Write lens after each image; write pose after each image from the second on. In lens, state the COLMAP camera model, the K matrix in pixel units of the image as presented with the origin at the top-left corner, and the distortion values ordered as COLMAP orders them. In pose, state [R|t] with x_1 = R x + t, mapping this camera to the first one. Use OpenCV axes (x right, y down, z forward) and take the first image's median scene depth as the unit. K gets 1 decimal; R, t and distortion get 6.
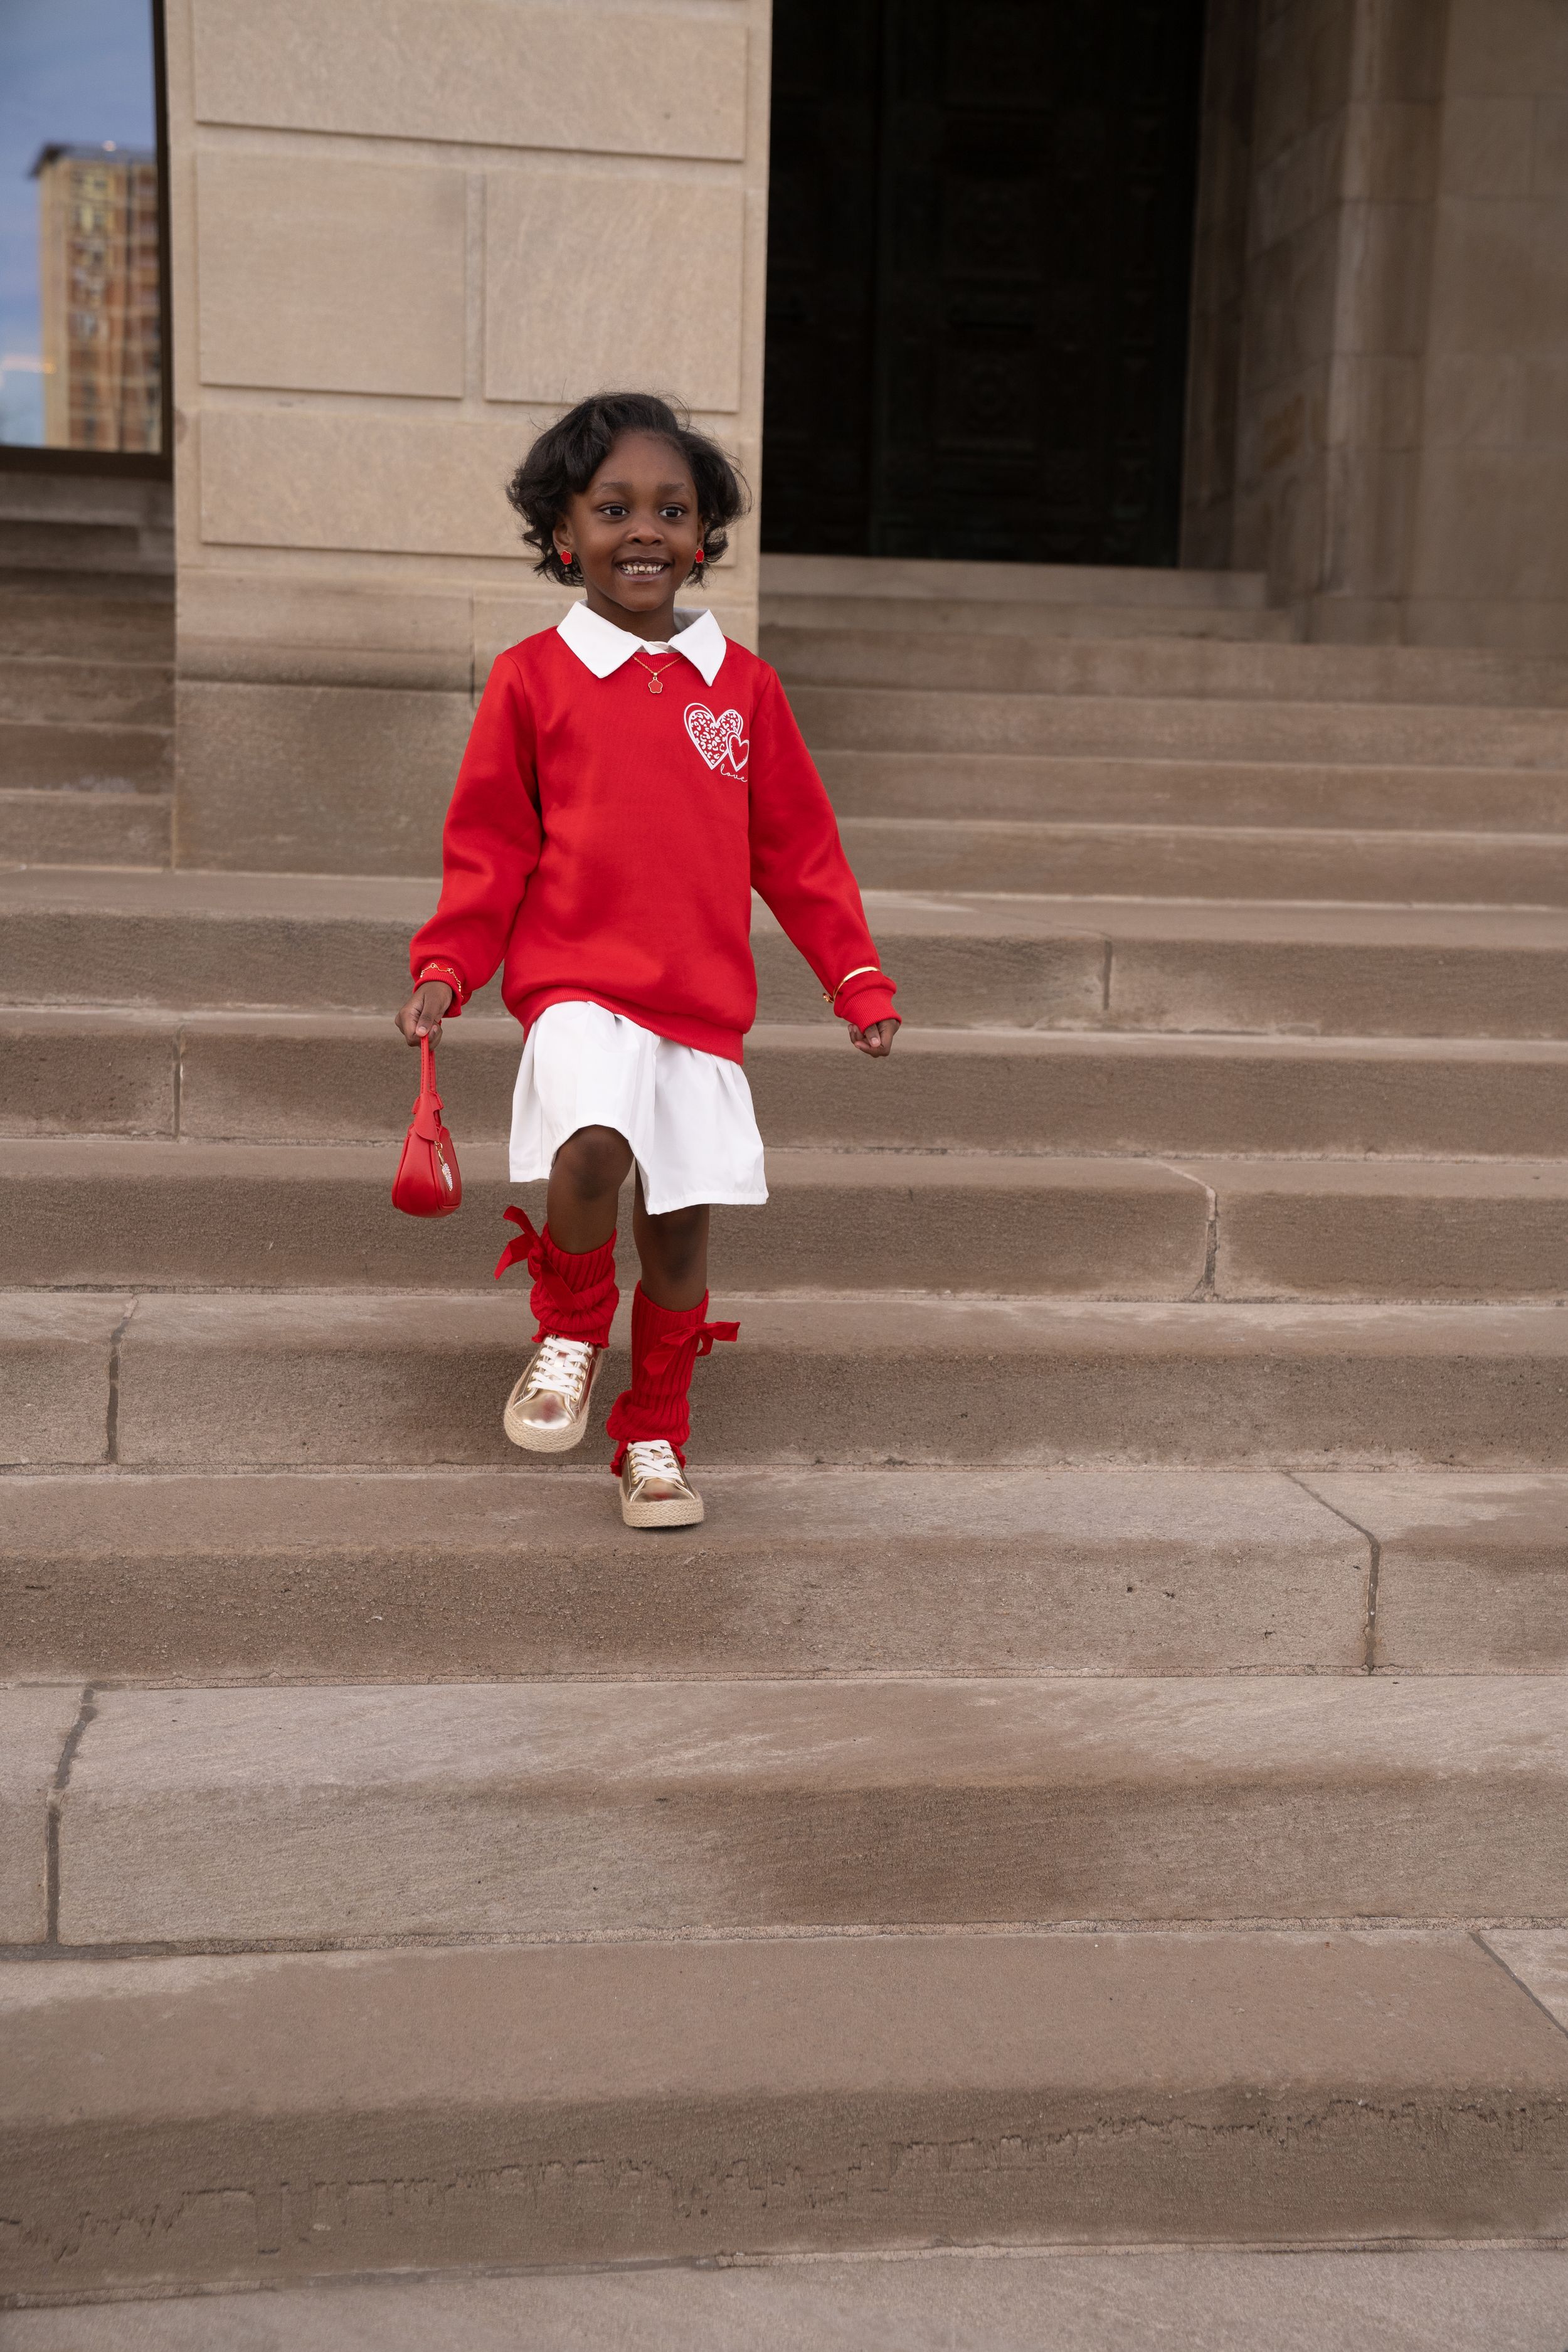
lens RADIAL K [[3081.9, 0, 811.7], [0, 3081.9, 1174.8], [0, 0, 1]] dist [0.100445, 0.382996]
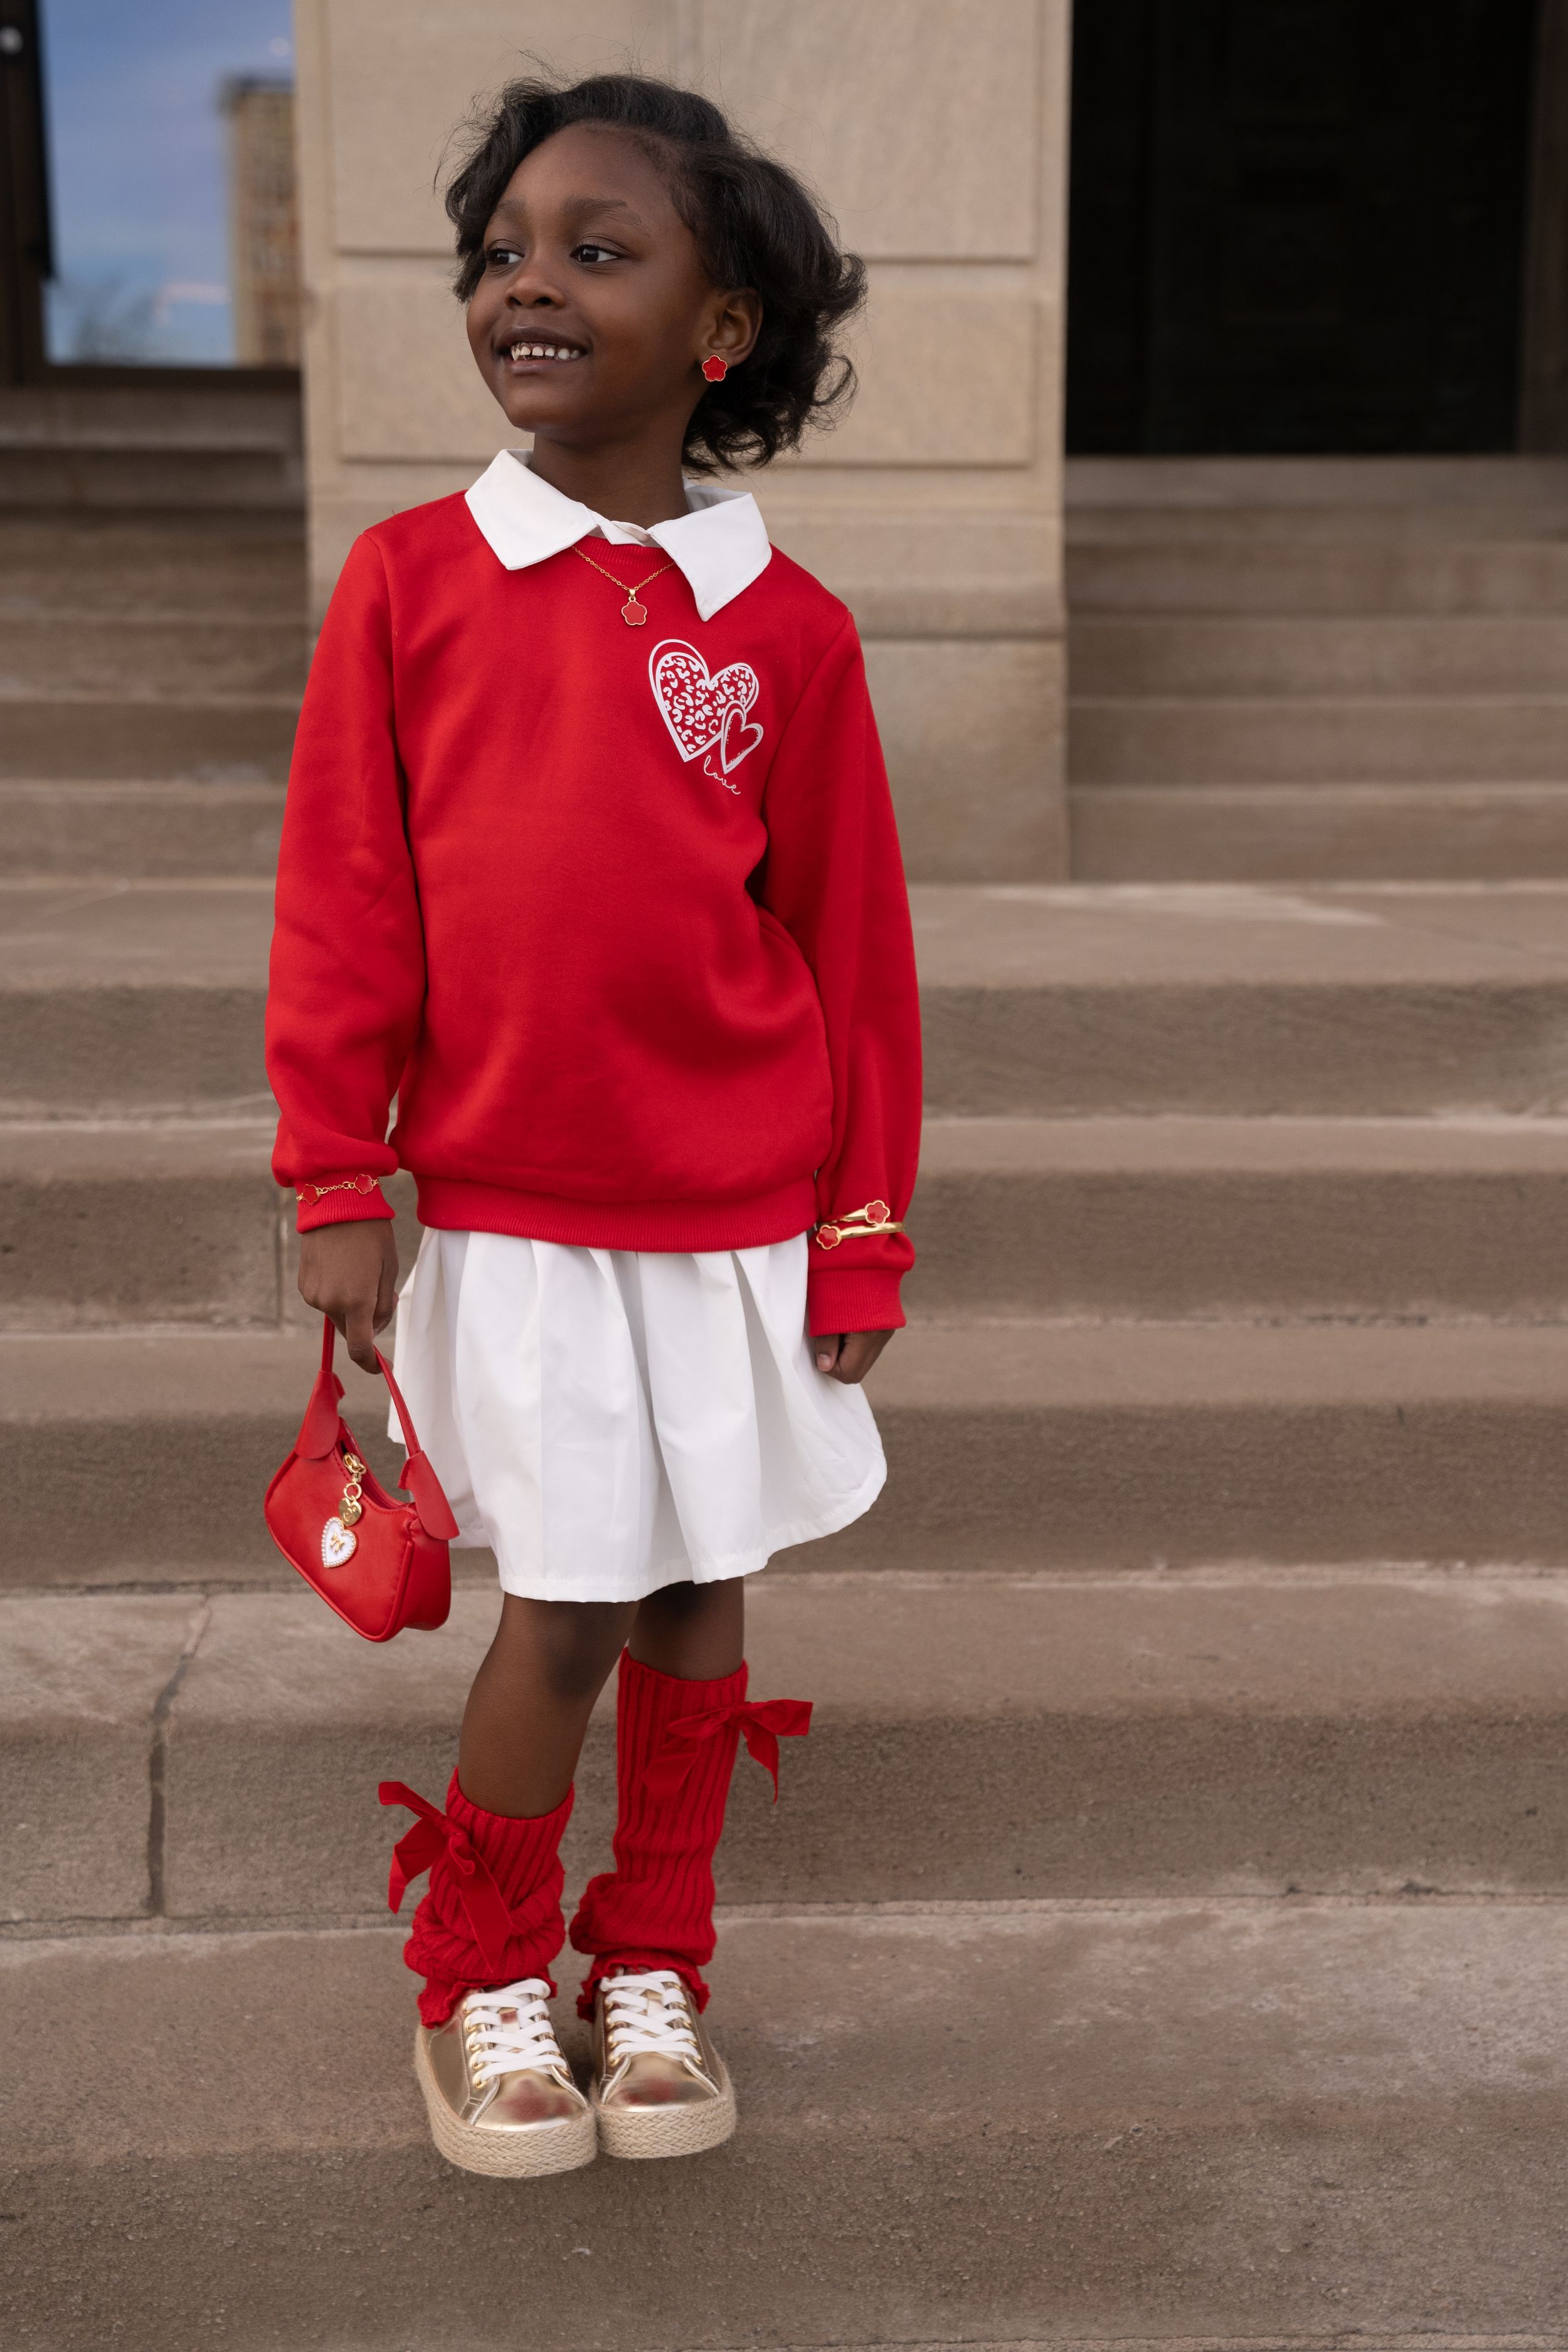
lens RADIAL K [[3337.0, 0, 814.9], [0, 3337.0, 1185.9], [0, 0, 1]] dist [0.101248, 0.404675]
pose [[0.997253, -0.018047, -0.071833, -0.039376], [0.018885, 0.999761, 0.011004, -0.052717], [0.071617, -0.012330, 0.997356, 0.308661]]
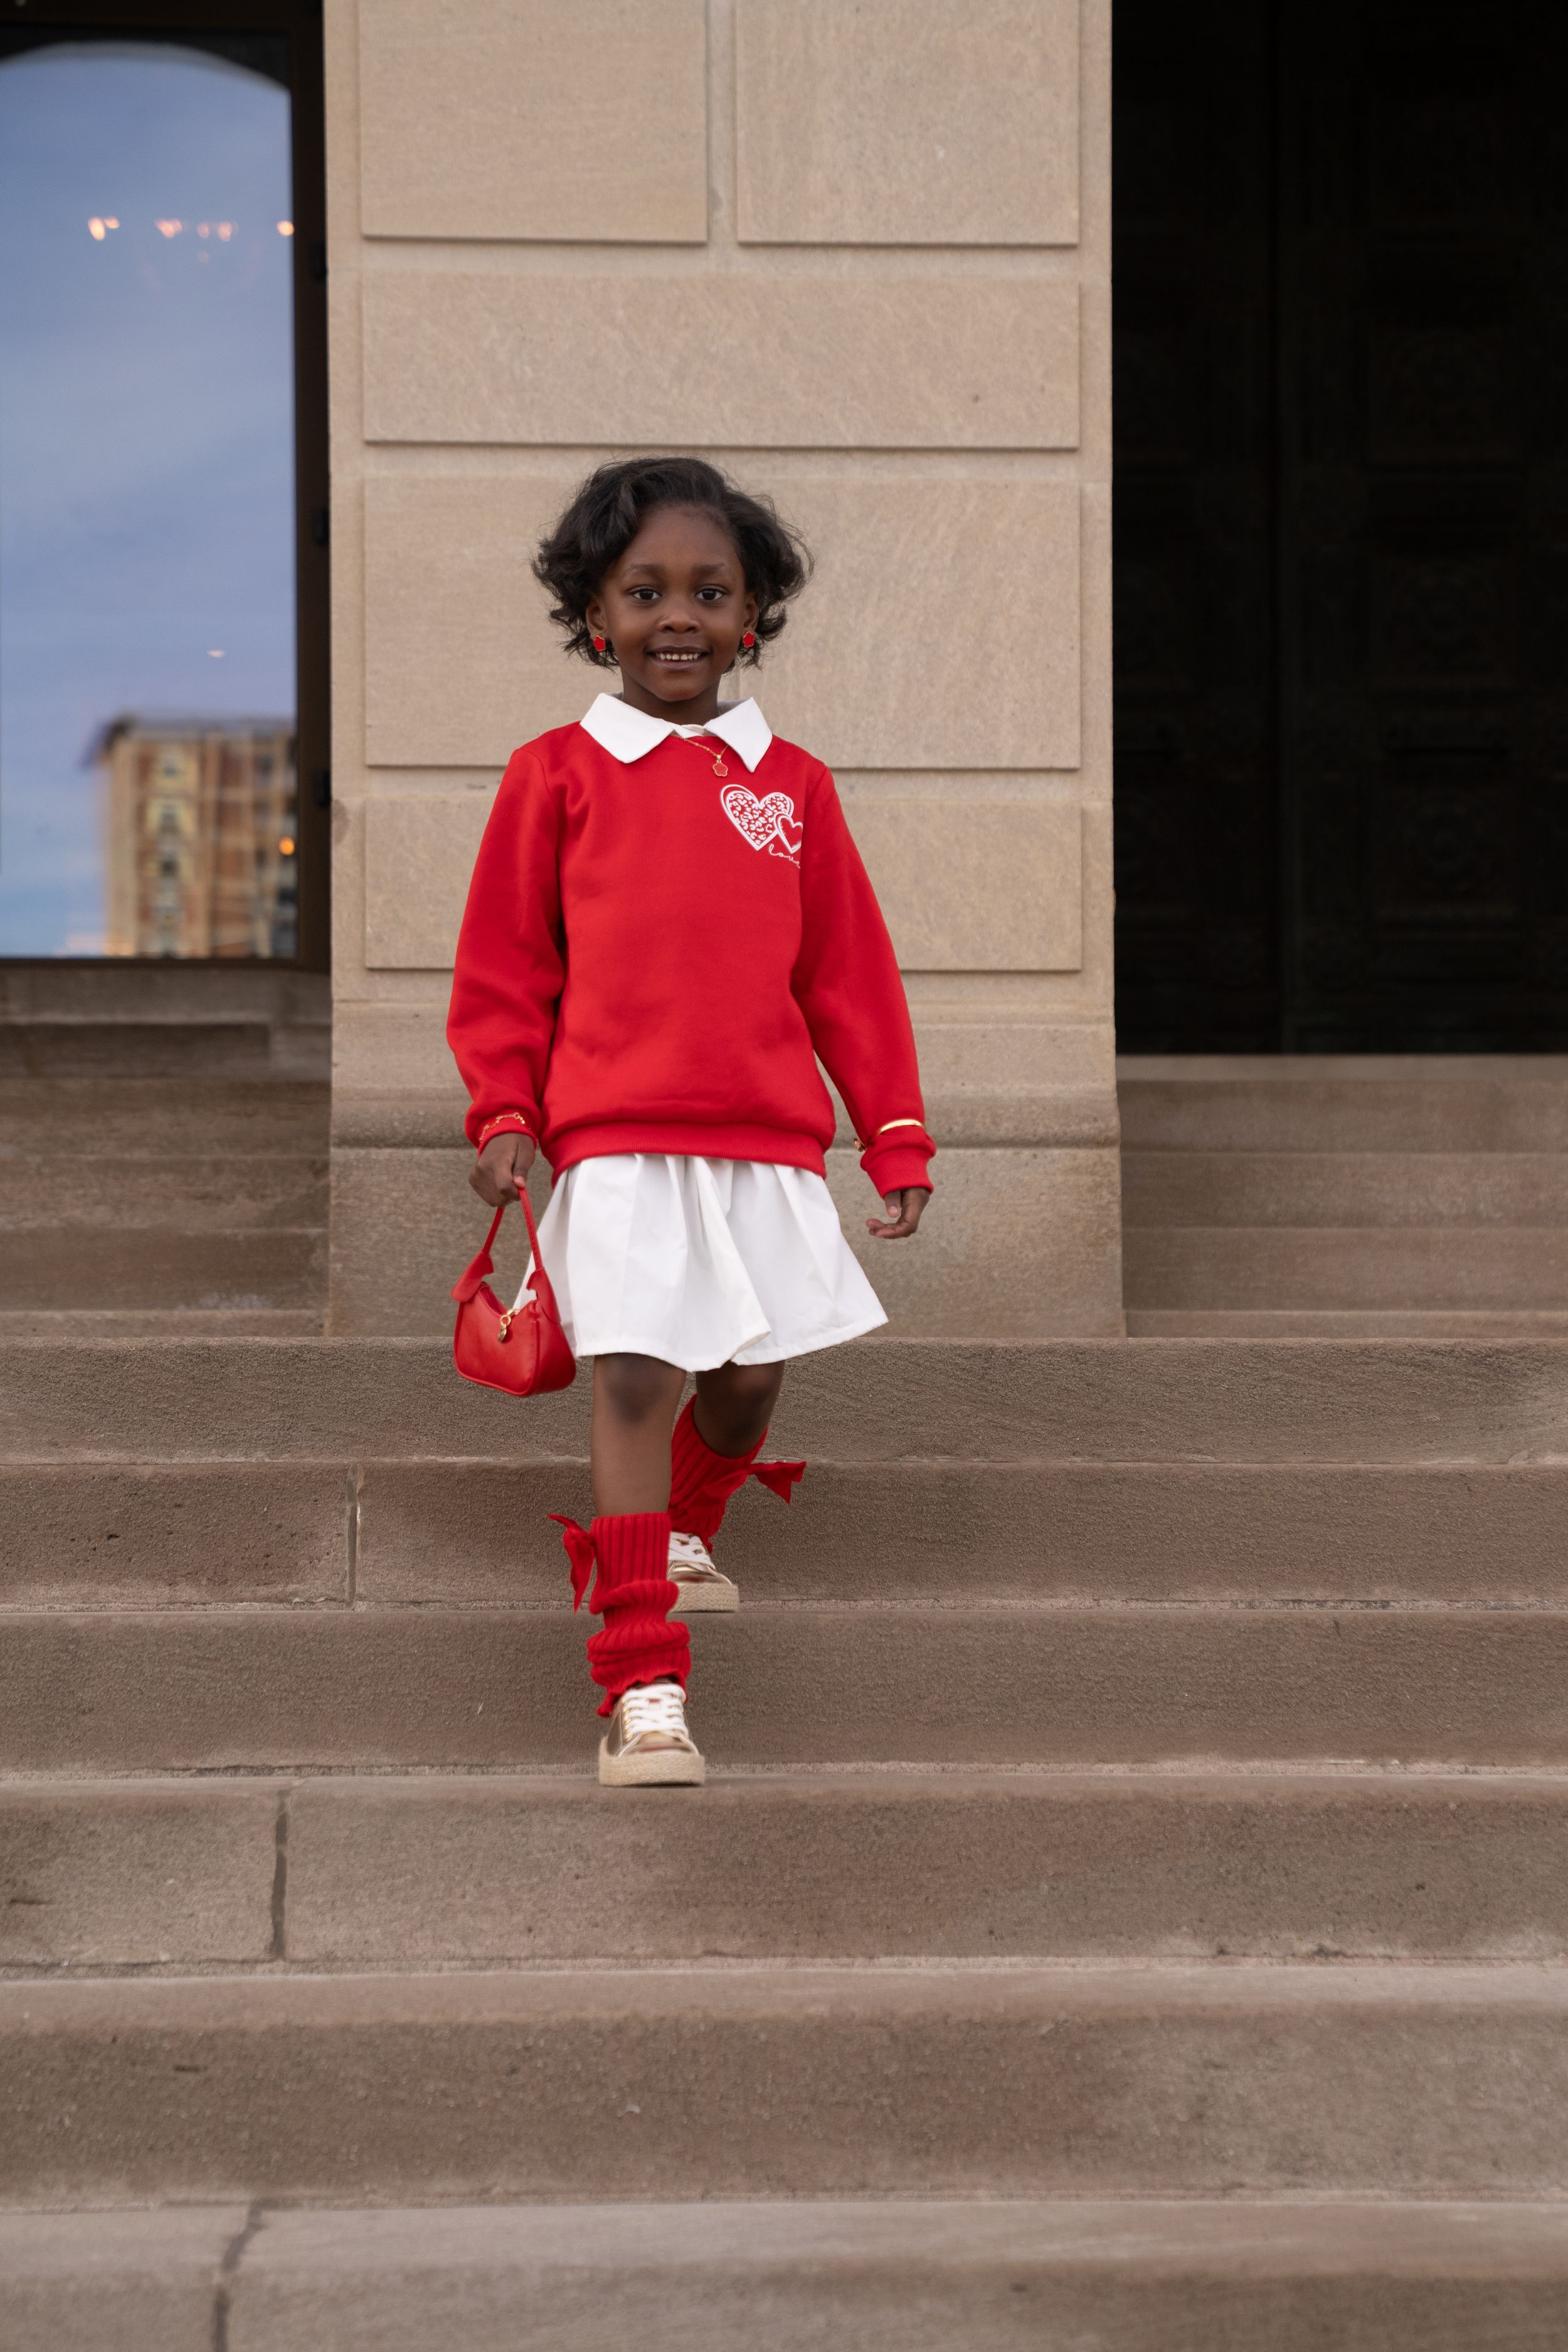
lens RADIAL K [[4625.7, 0, 817.1], [0, 4625.7, 1218.1], [0, 0, 1]] dist [0.291163, 0.613534]
pose [[0.995661, -0.037934, -0.084975, 0.006959], [0.021149, 0.981491, -0.190335, 0.123248], [0.090623, 0.187712, 0.978035, -0.118564]]
